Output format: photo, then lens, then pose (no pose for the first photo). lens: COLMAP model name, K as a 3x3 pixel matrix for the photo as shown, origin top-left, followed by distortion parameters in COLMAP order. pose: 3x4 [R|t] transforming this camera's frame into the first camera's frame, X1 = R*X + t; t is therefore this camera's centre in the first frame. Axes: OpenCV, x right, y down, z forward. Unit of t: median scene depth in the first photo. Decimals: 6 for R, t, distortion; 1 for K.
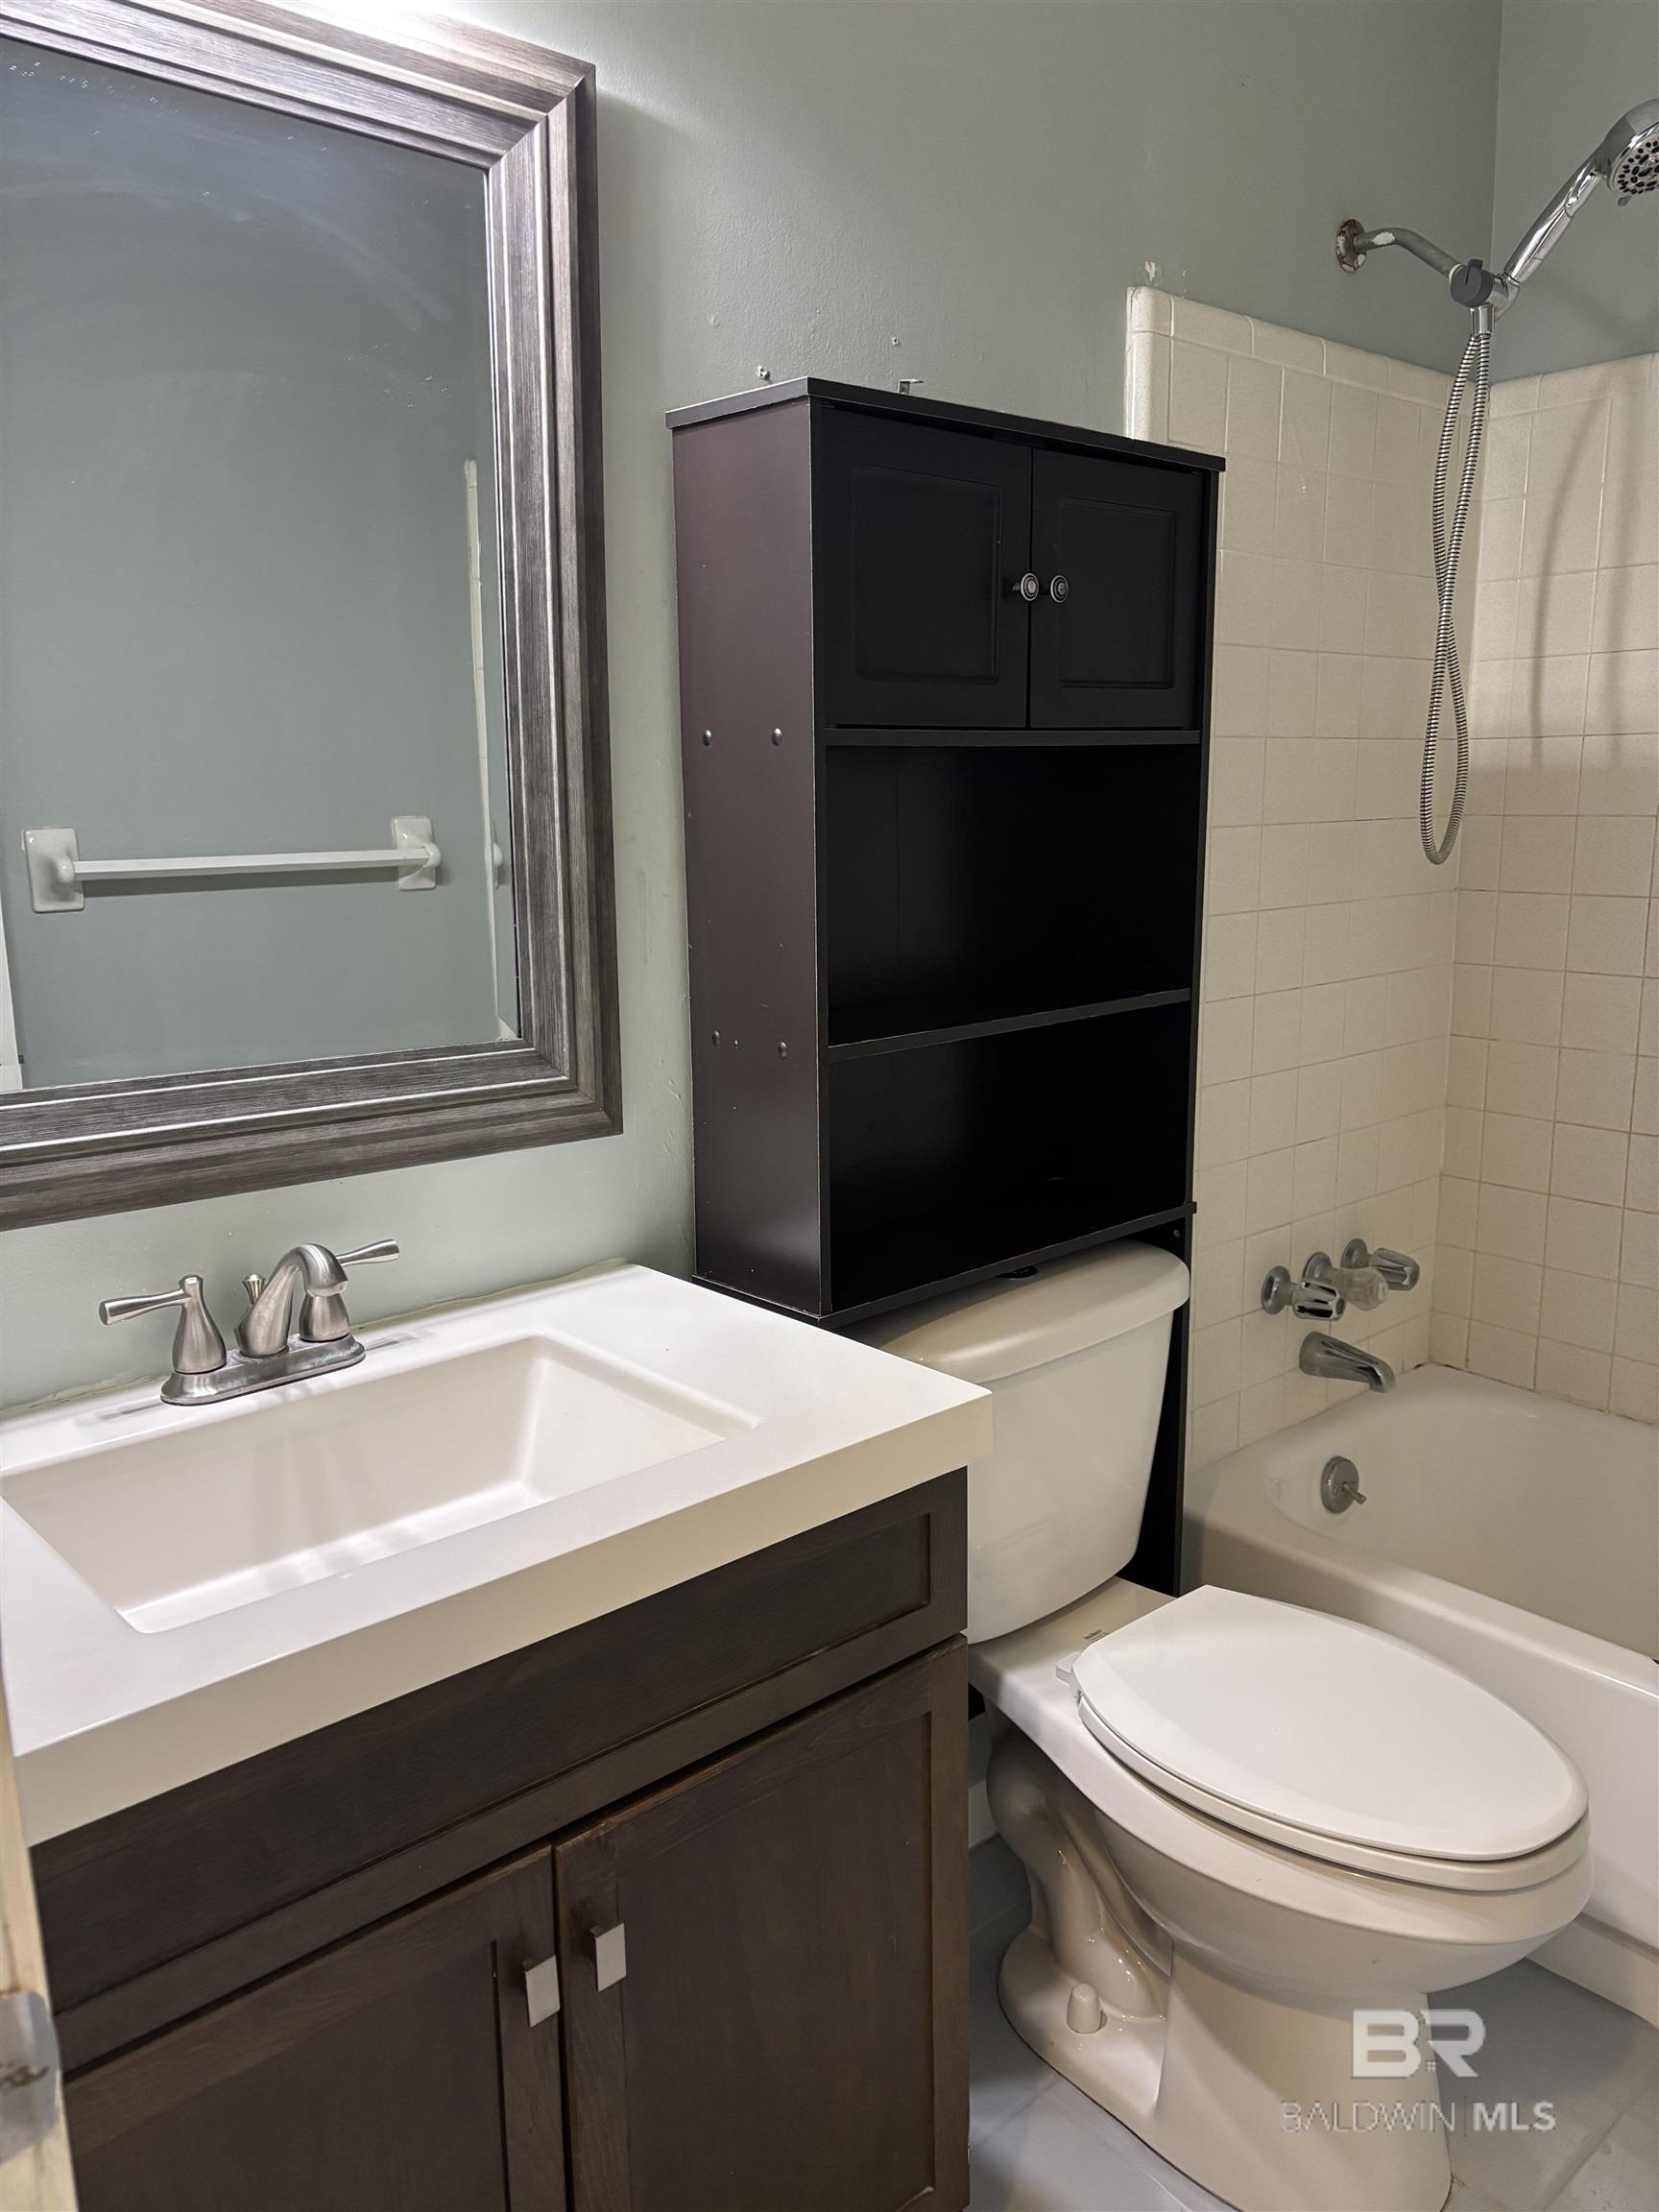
lens RADIAL K [[1678.9, 0, 840.4], [0, 1678.9, 1103.1], [0, 0, 1]] dist [0.025105, -0.010807]
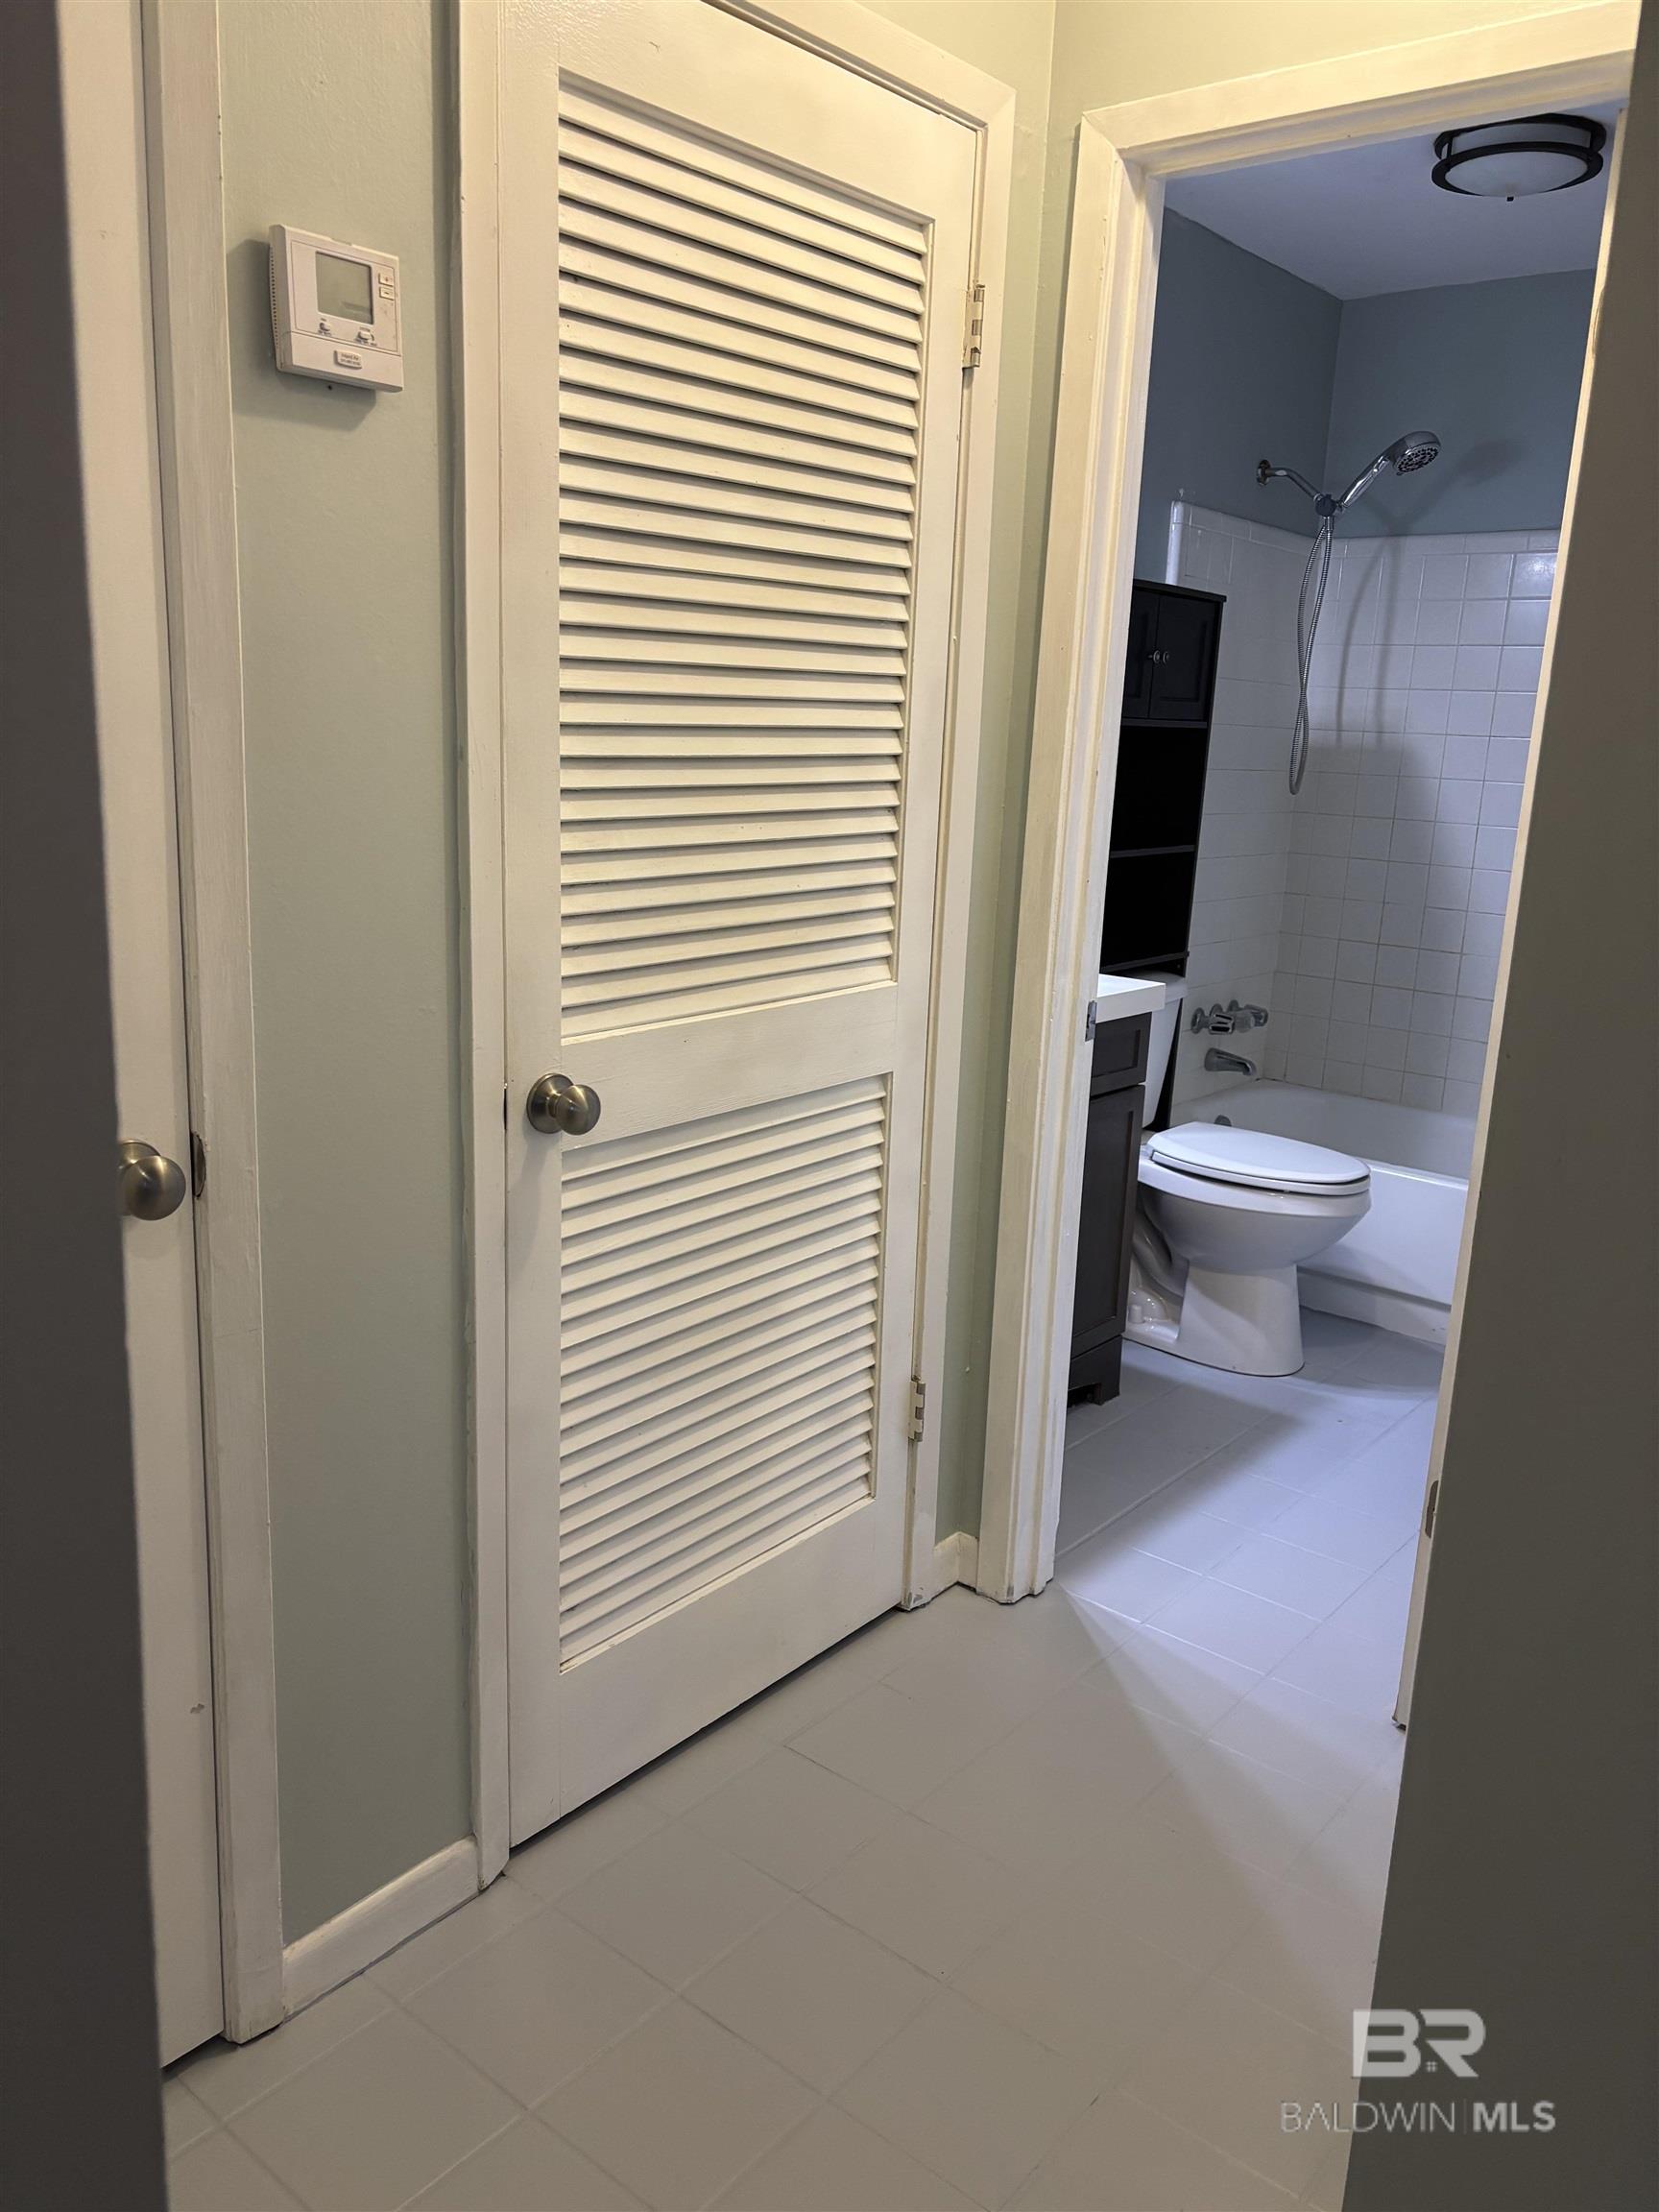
lens RADIAL K [[1678.9, 0, 819.6], [0, 1678.9, 1104.0], [0, 0, 1]] dist [0.025105, -0.010807]
pose [[0.987660, 0.018861, 0.155474, -0.471224], [-0.024121, 0.999196, 0.032015, 0.163066], [-0.154745, -0.035370, 0.987321, -0.829553]]
